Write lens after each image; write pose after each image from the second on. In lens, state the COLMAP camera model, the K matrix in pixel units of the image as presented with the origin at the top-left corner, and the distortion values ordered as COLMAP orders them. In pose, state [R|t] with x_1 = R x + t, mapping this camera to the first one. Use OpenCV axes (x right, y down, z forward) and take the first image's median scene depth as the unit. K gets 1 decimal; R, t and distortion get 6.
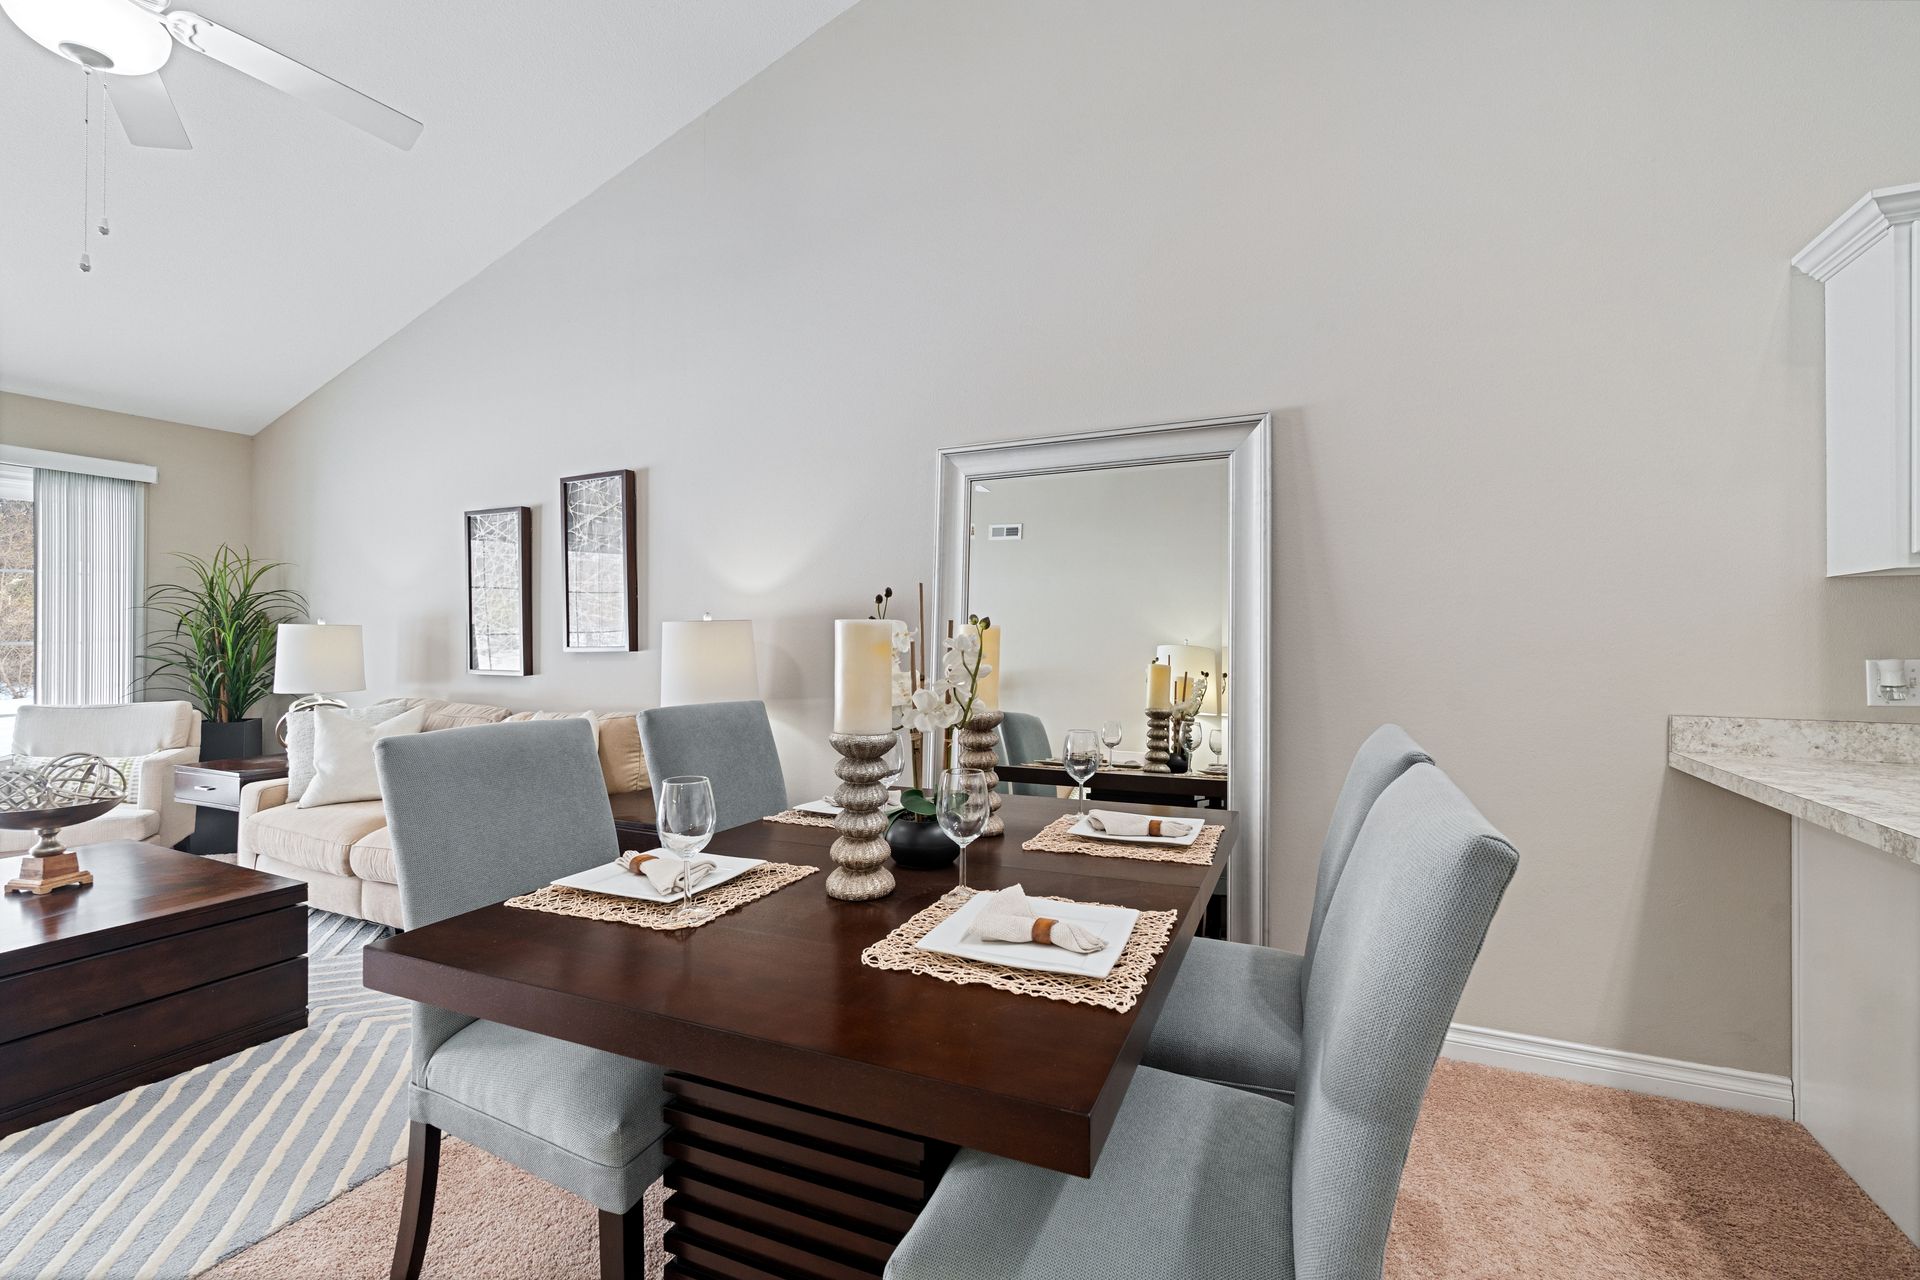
lens RADIAL K [[834.7, 0, 958.4], [0, 834.7, 665.7], [0, 0, 1]] dist [-0.002690, -0.000467]
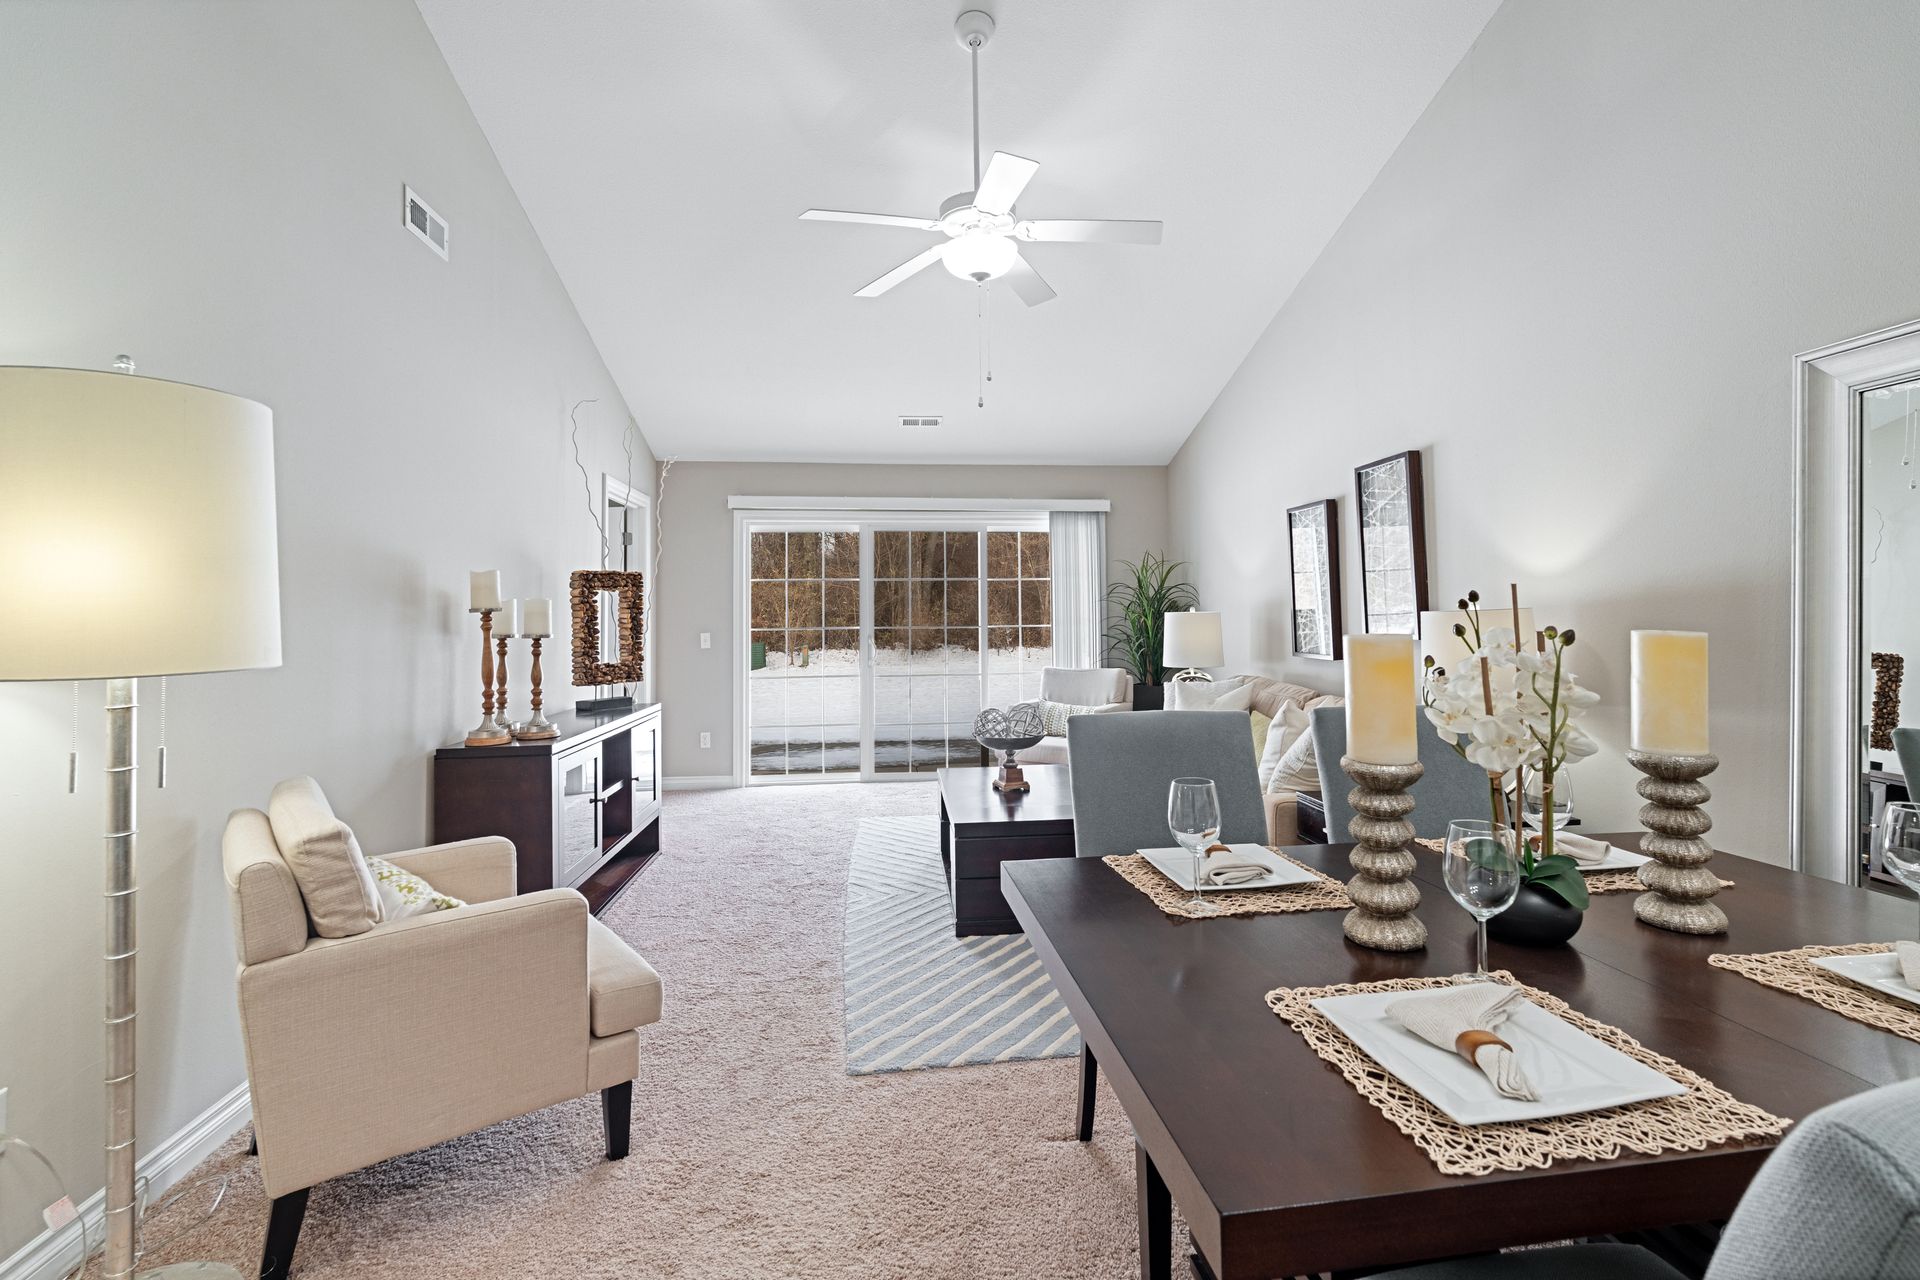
lens RADIAL K [[874.4, 0, 987.2], [0, 874.4, 612.9], [0, 0, 1]] dist [-0.001883, 0.000347]
pose [[0.527825, -0.006773, -0.849326, 0.284651], [-0.015036, 0.999737, -0.017317, -0.034280], [0.849220, 0.021910, 0.527585, 0.088301]]
